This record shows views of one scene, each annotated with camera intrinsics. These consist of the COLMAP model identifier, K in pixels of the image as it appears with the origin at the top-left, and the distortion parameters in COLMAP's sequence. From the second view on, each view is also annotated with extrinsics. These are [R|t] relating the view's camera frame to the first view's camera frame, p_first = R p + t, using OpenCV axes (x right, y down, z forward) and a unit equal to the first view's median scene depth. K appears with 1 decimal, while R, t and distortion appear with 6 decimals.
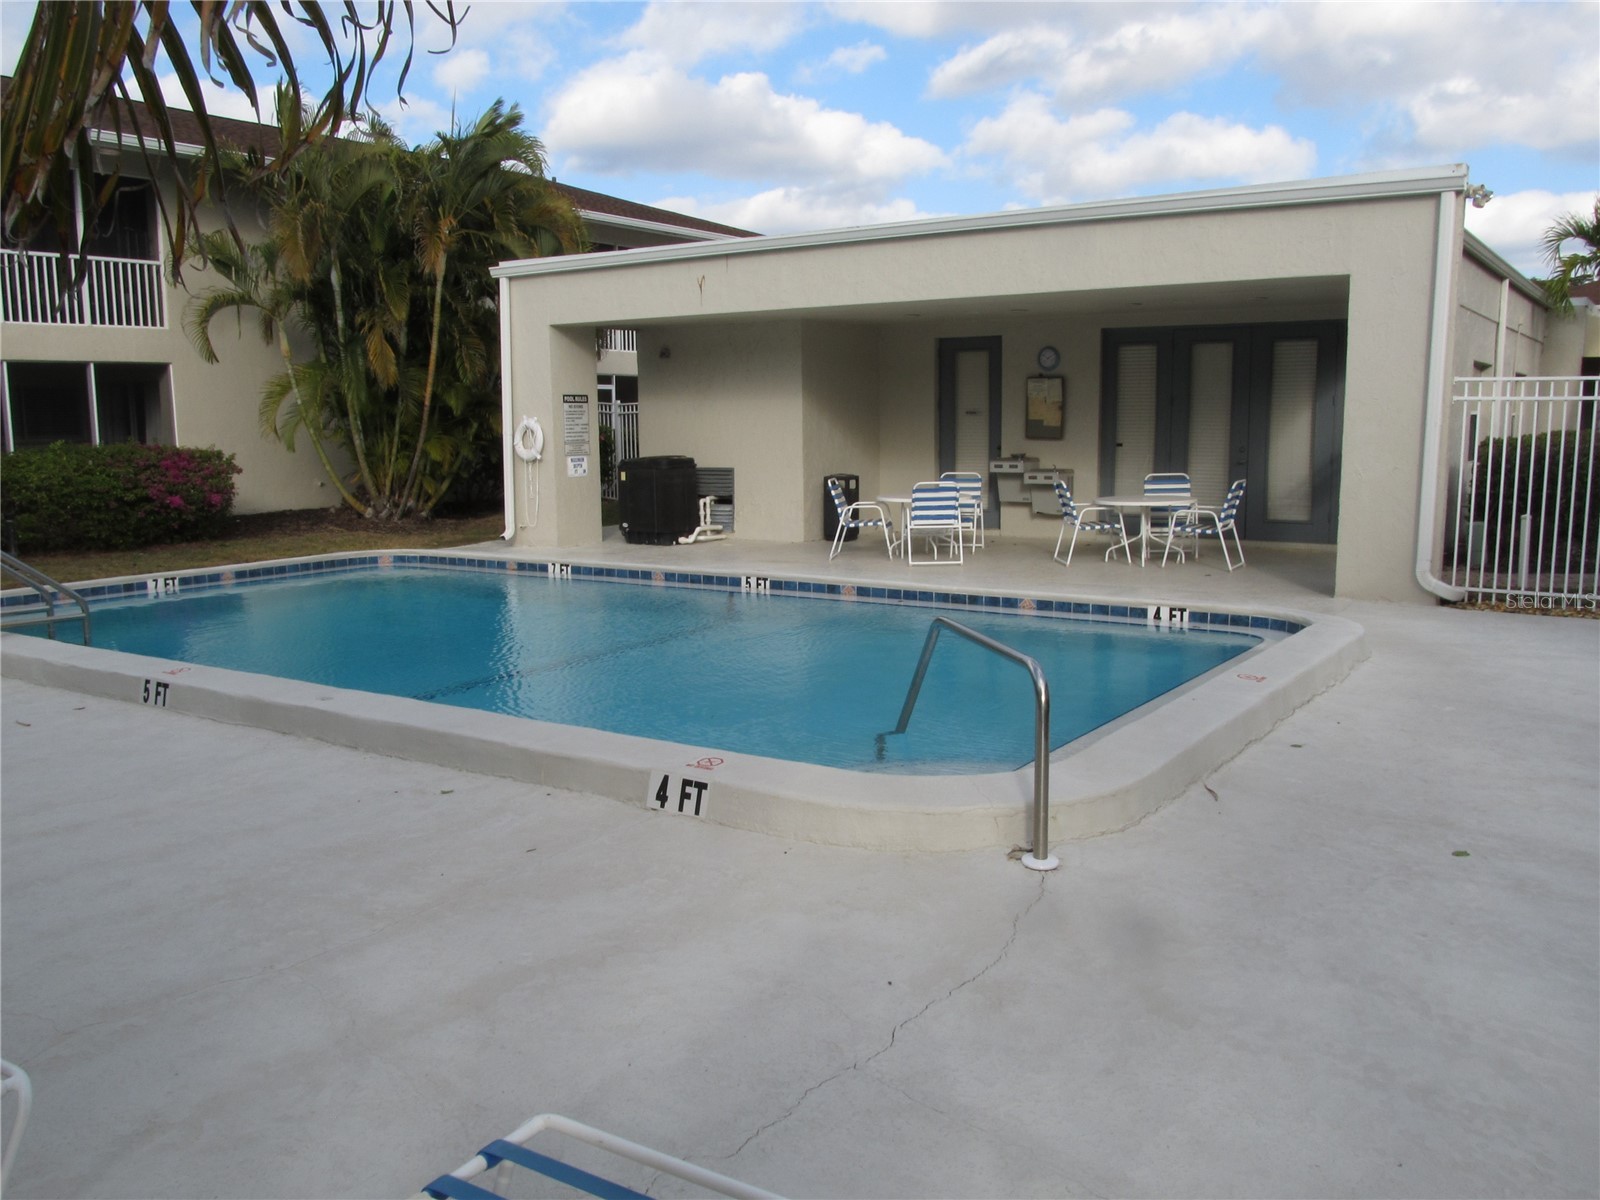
lens RADIAL K [[1359.0, 0, 800.0], [0, 1359.0, 600.0], [0, 0, 1]] dist [-0.001951, -0.001444]
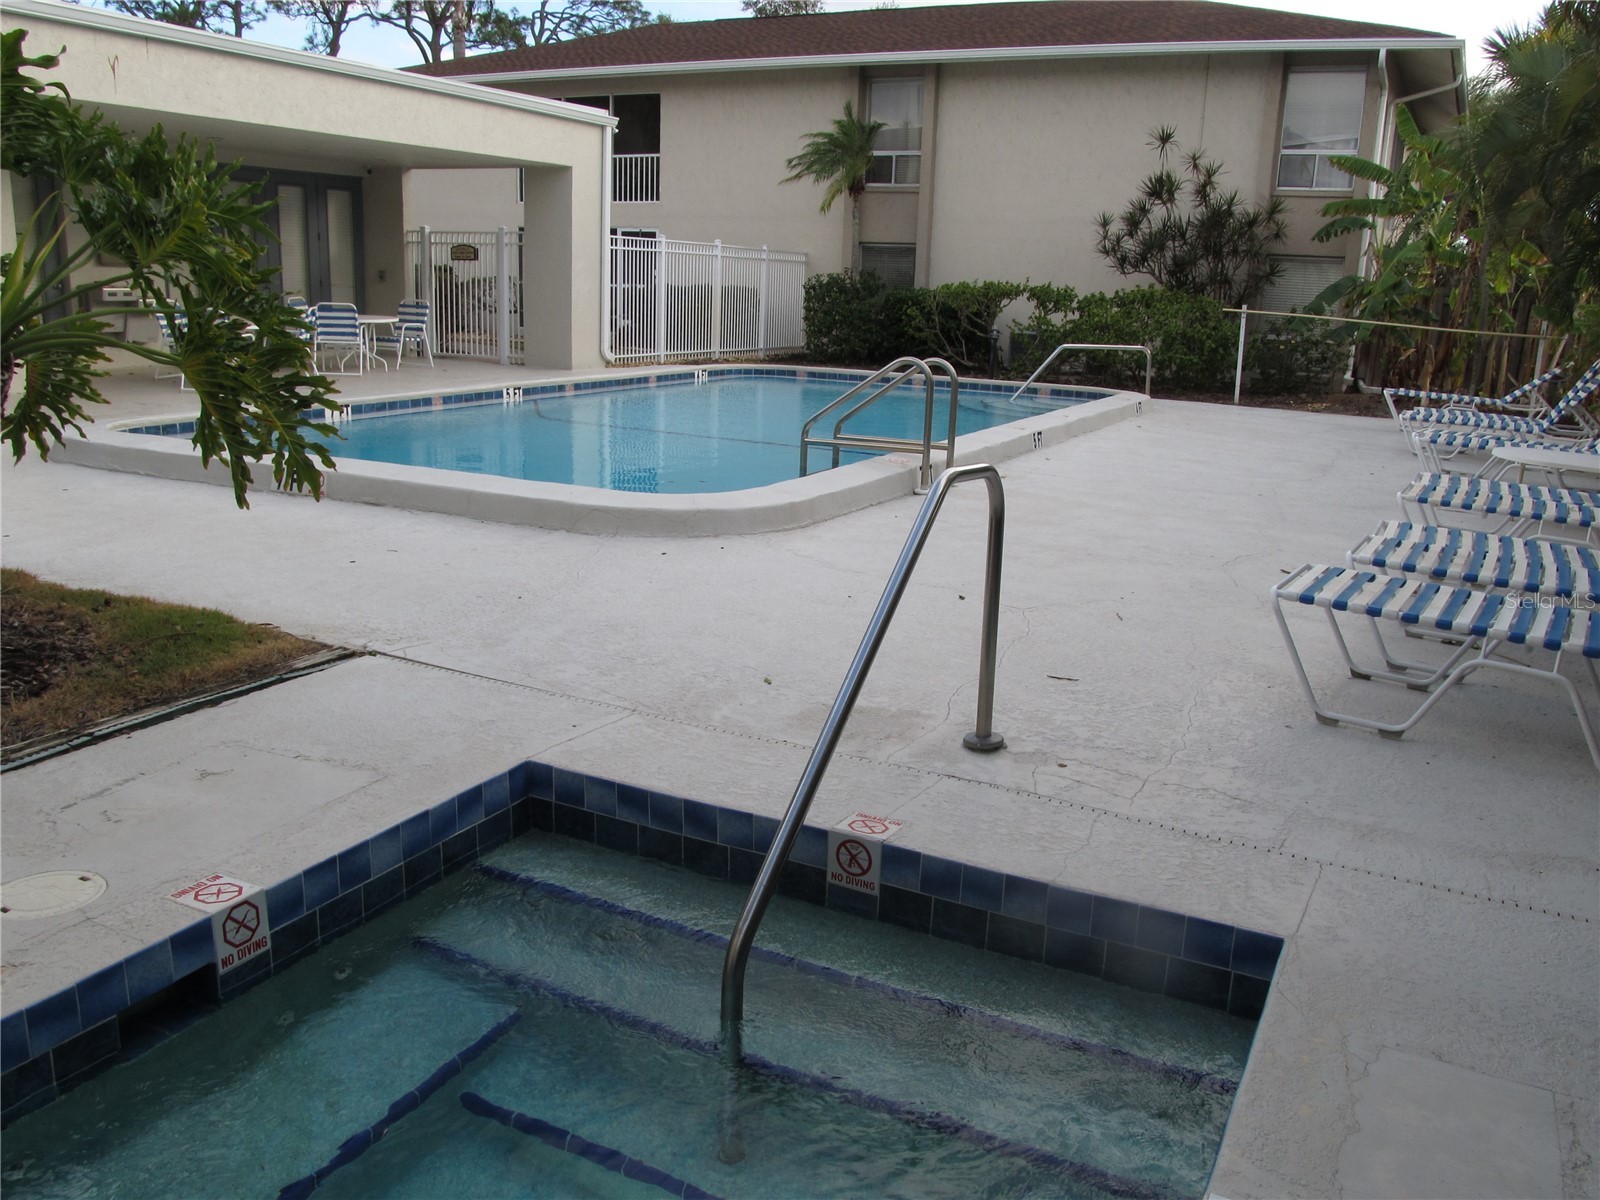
lens RADIAL K [[1315.3, 0, 800.0], [0, 1315.3, 600.0], [0, 0, 1]] dist [-0.010477, -0.008190]
pose [[-0.117224, -0.236025, 0.964651, -1.151408], [0.099353, 0.963687, 0.247862, -0.092911], [-0.988123, 0.124897, -0.089517, 0.851732]]
